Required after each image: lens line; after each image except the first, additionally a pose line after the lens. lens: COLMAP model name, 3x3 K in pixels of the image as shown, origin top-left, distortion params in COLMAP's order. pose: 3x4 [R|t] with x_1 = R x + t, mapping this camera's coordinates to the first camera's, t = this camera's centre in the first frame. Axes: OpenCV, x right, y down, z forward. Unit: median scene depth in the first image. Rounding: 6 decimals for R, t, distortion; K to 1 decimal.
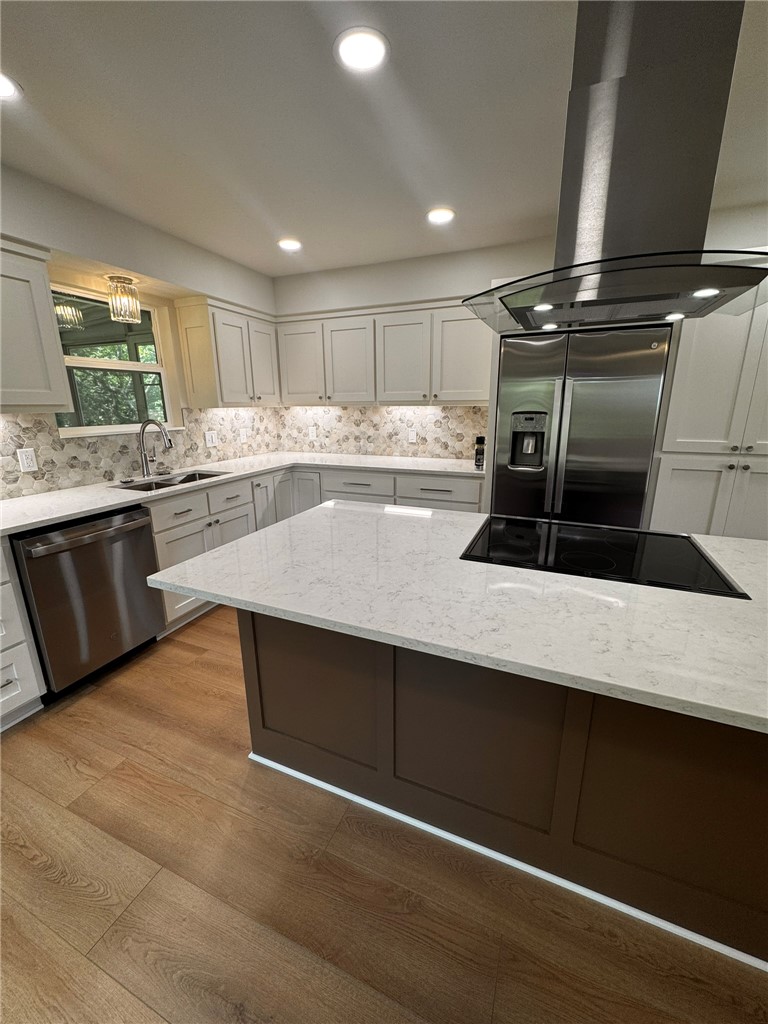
lens RADIAL K [[407.4, 0, 389.2], [0, 407.4, 509.8], [0, 0, 1]] dist [0.000365, 0.000025]
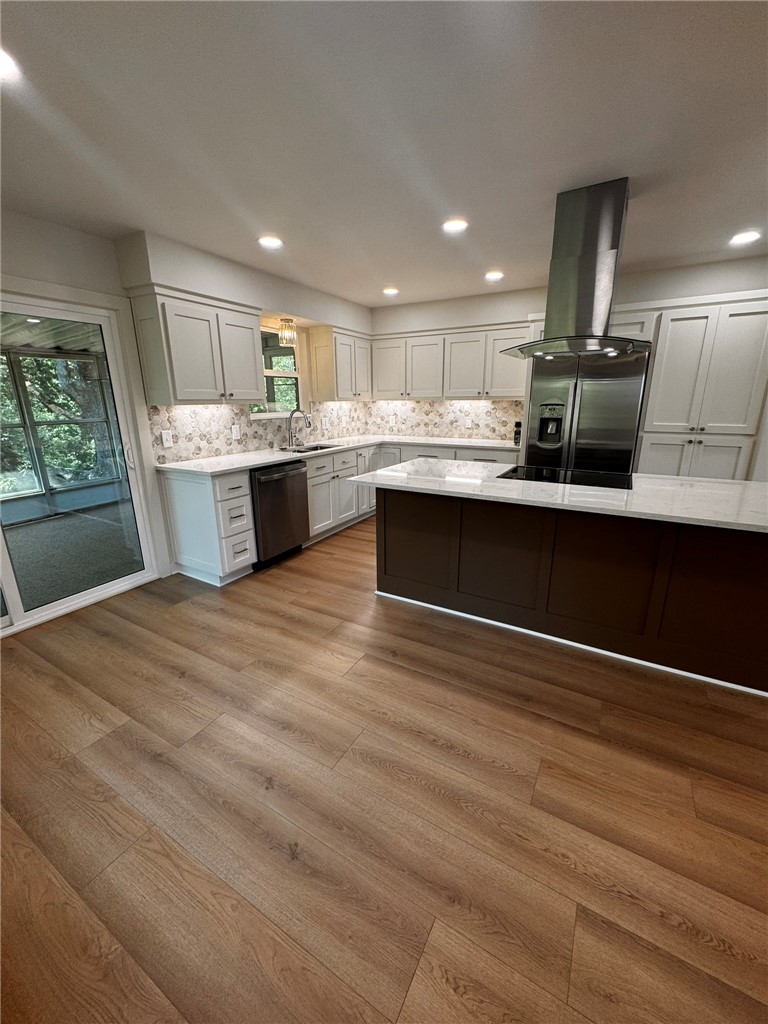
lens RADIAL K [[407.4, 0, 389.2], [0, 407.4, 509.8], [0, 0, 1]] dist [0.000365, 0.000025]
pose [[0.992637, 0.032407, -0.116713, -0.042861], [-0.031018, 0.999425, 0.013695, 0.110984], [0.117090, -0.009974, 0.993071, -0.426280]]
